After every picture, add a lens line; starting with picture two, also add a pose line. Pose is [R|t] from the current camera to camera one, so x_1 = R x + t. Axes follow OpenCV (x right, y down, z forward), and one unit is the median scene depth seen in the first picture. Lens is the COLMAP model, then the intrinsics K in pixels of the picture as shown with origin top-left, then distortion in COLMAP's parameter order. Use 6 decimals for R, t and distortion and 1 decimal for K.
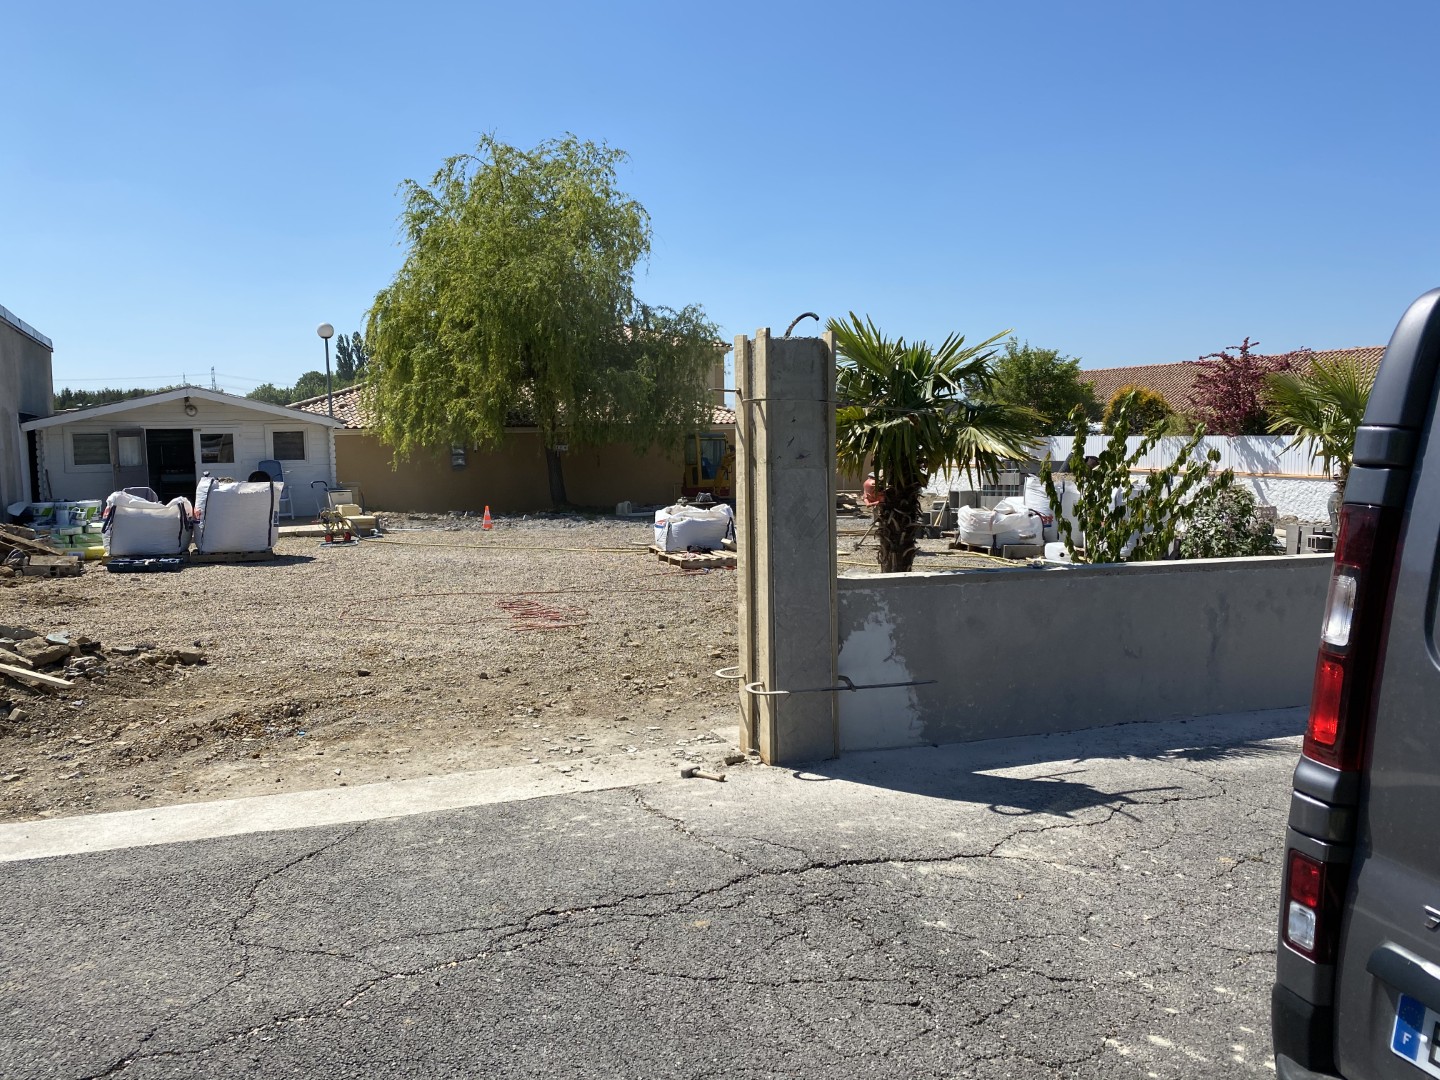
lens RADIAL K [[1106.4, 0, 703.2], [0, 1106.4, 563.6], [0, 0, 1]] dist [0.047623, -0.059623]
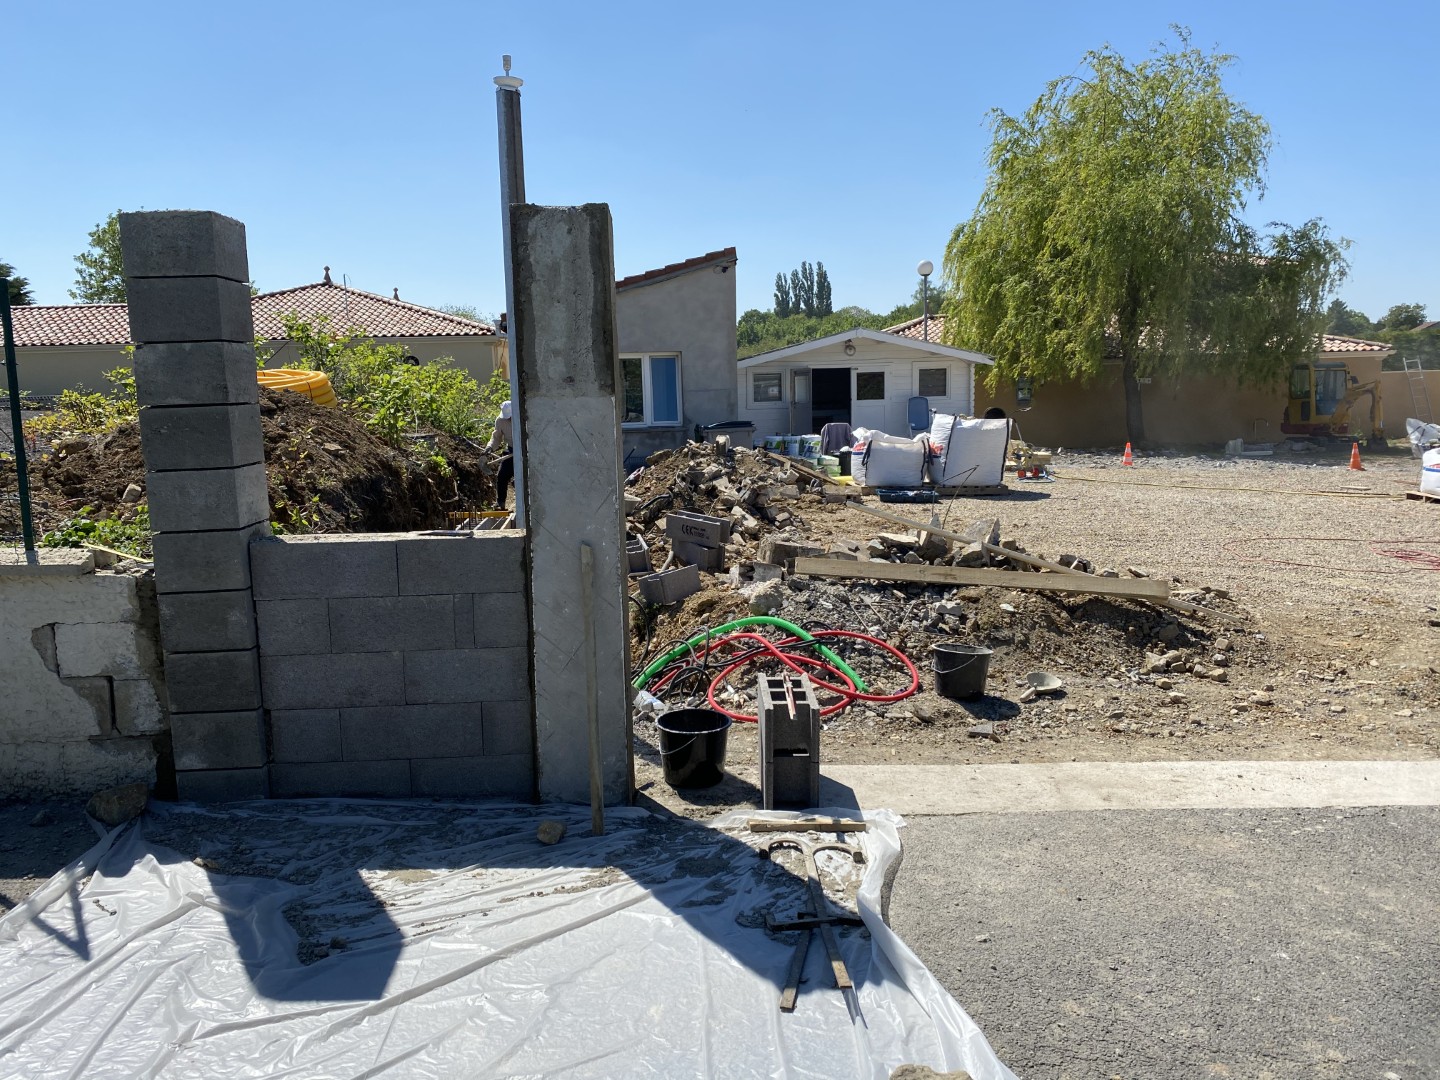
lens RADIAL K [[1106.4, 0, 703.2], [0, 1106.4, 563.6], [0, 0, 1]] dist [0.047623, -0.059623]
pose [[0.938213, 0.048328, -0.342667, -0.165791], [-0.028188, 0.997583, 0.063516, 0.001863], [0.344908, -0.049932, 0.937307, -0.038275]]
